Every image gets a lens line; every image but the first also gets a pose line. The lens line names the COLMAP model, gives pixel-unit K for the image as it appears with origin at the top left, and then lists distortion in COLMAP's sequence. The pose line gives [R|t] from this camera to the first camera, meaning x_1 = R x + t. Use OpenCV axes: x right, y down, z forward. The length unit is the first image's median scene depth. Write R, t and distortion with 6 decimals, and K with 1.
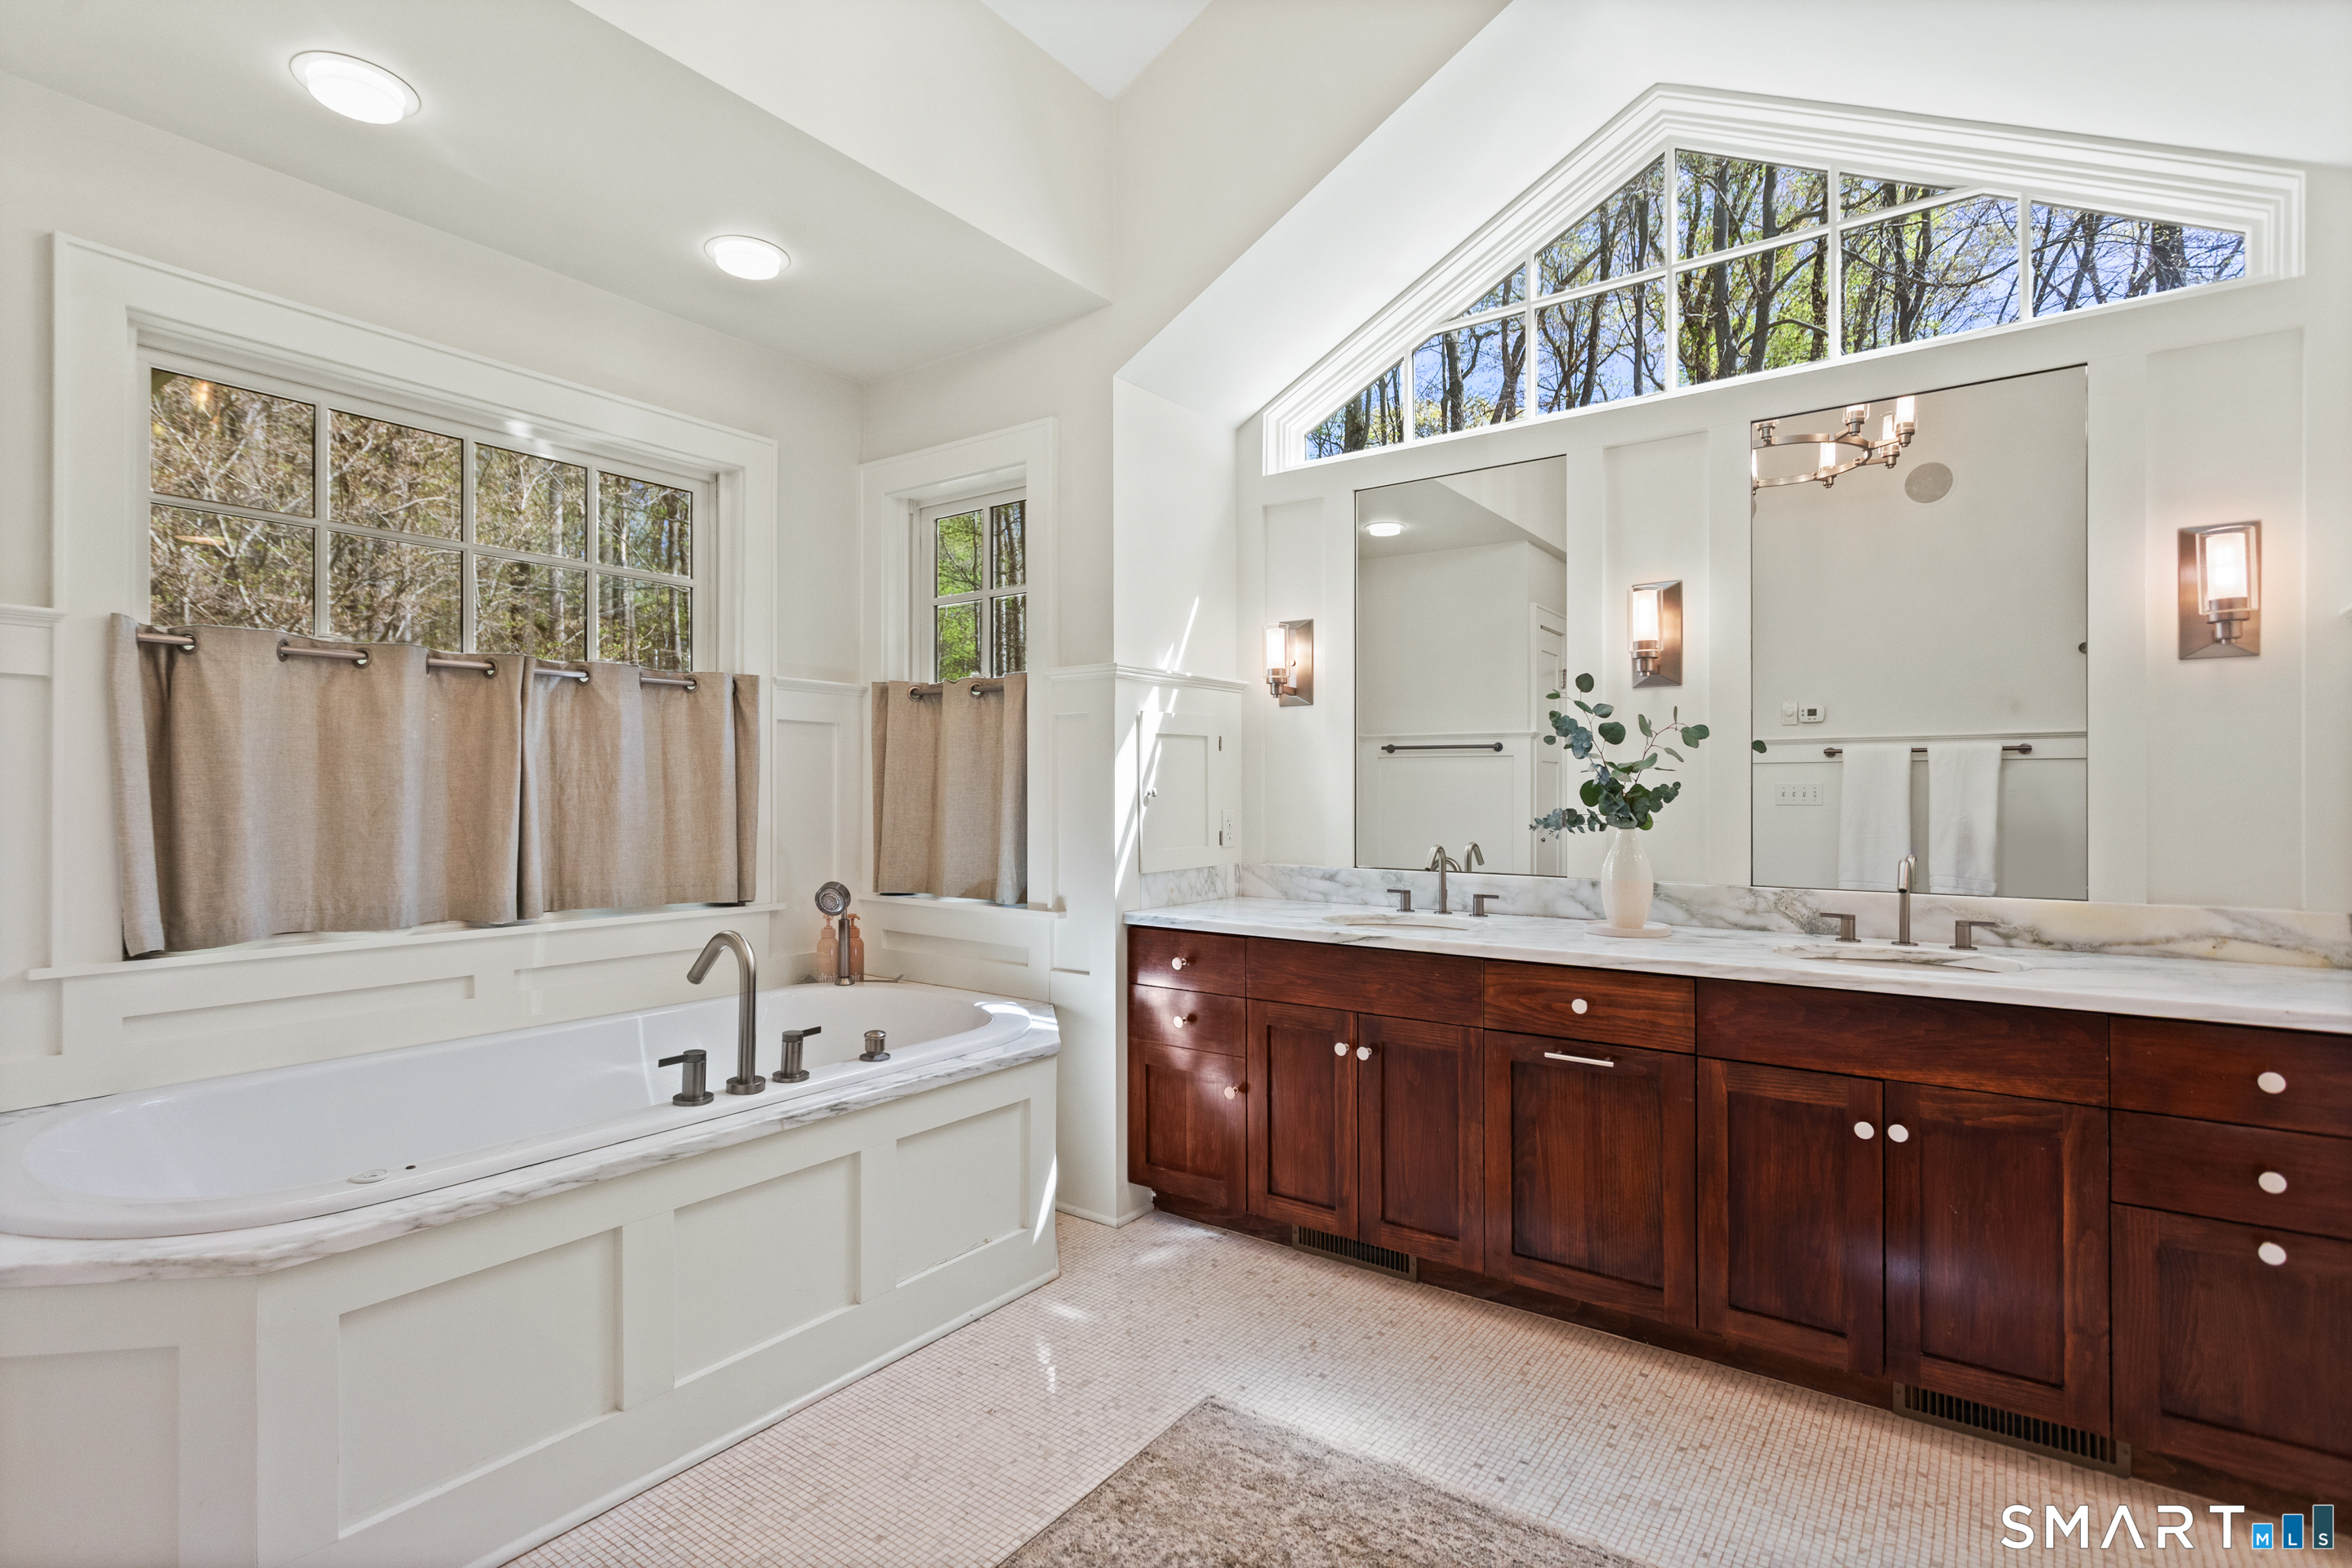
lens RADIAL K [[1122.9, 0, 1178.8], [0, 1122.9, 798.9], [0, 0, 1]] dist [-0.004541, 0.000839]
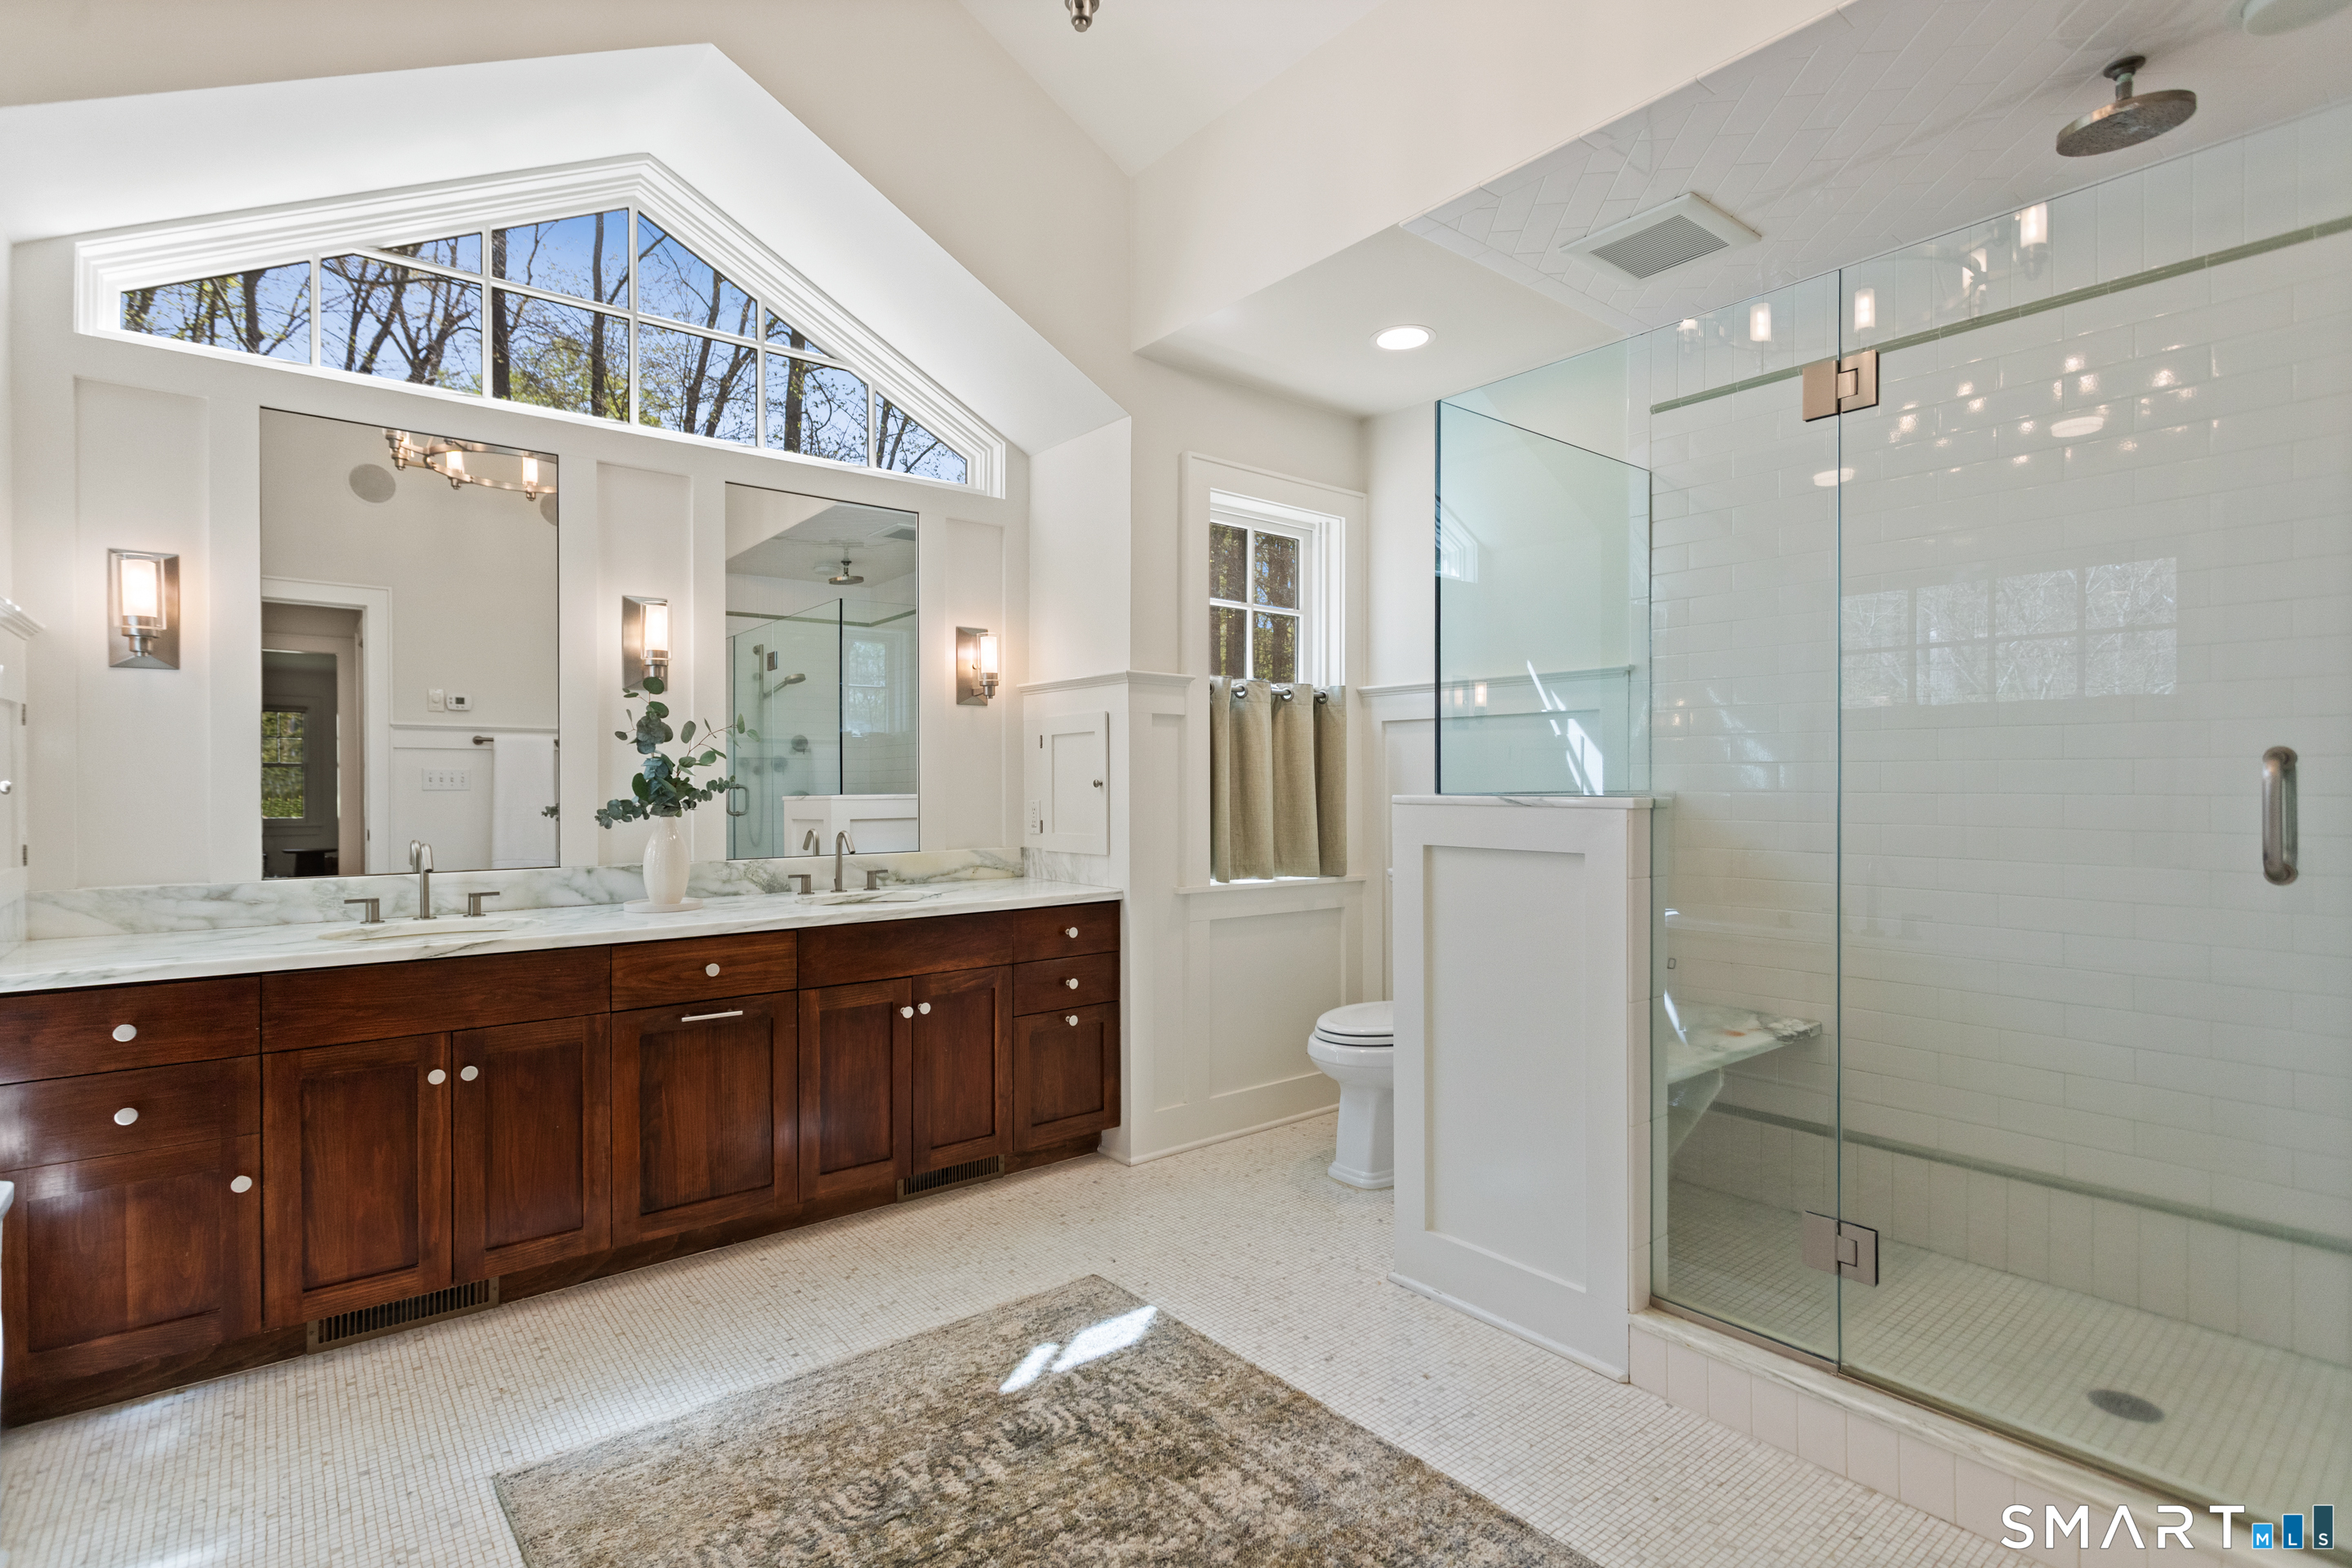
lens RADIAL K [[1122.9, 0, 1182.8], [0, 1122.9, 775.6], [0, 0, 1]] dist [-0.004541, 0.000839]
pose [[0.250453, -0.000854, 0.968128, -0.599958], [0.003857, 0.999993, -0.000116, -0.013571], [-0.968121, 0.003764, 0.250455, 0.221480]]
